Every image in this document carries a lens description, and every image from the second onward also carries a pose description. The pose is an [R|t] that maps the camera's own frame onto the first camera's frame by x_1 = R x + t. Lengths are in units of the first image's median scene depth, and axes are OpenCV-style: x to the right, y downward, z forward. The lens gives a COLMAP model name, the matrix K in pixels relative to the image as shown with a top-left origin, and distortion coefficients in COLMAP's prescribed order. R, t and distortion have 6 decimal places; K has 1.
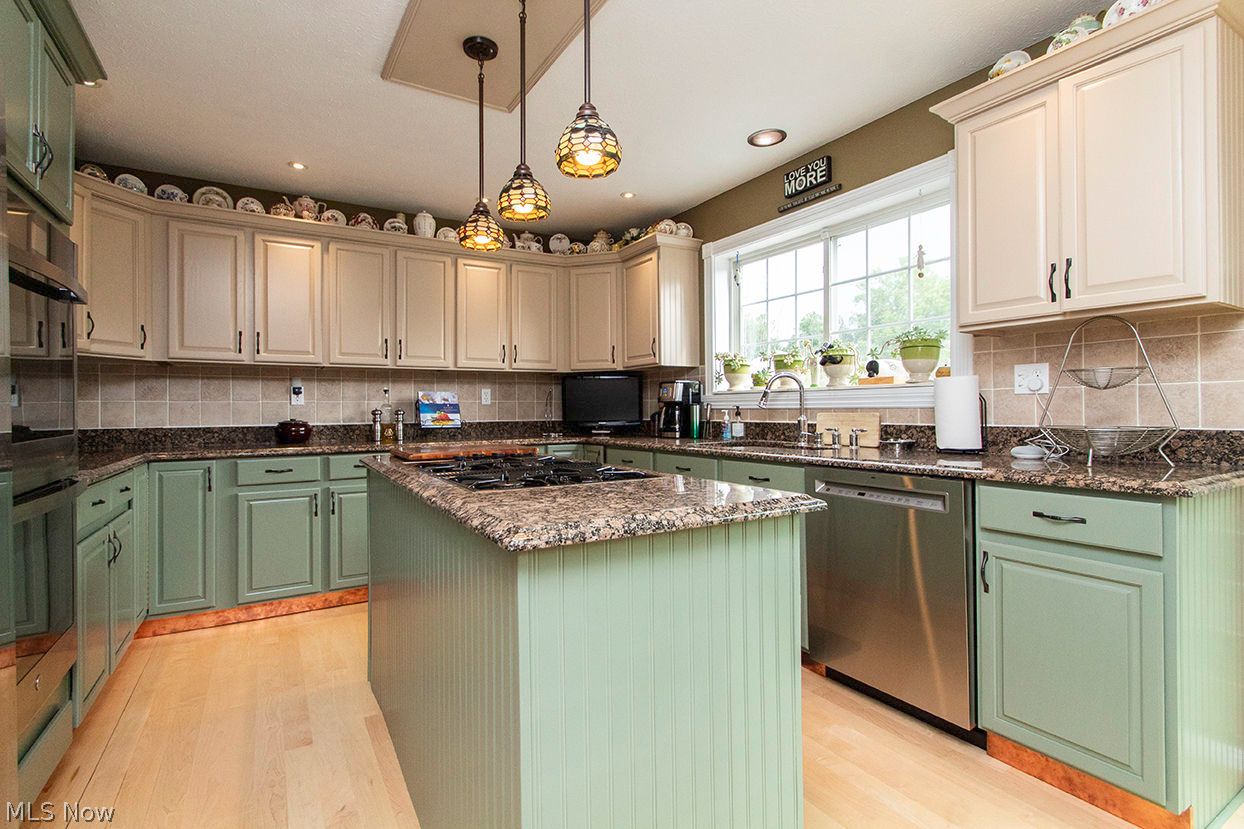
lens RADIAL K [[578.5, 0, 611.9], [0, 578.5, 405.1], [0, 0, 1]] dist [0.002835, -0.001922]
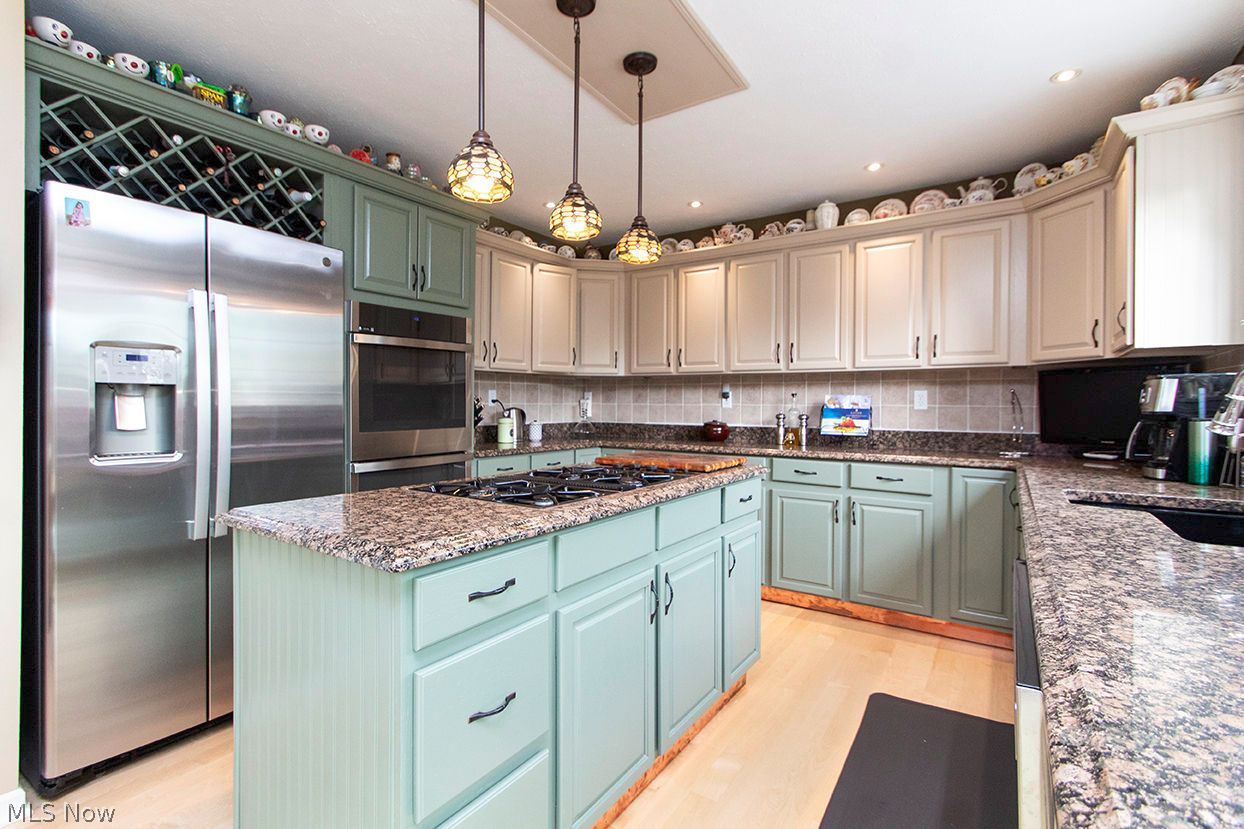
lens RADIAL K [[578.5, 0, 615.2], [0, 578.5, 413.7], [0, 0, 1]] dist [0.002835, -0.001922]
pose [[0.429266, 0.026448, -0.902791, 0.384400], [-0.003728, 0.999615, 0.027512, -0.018735], [0.903170, -0.008444, 0.429199, 0.299659]]
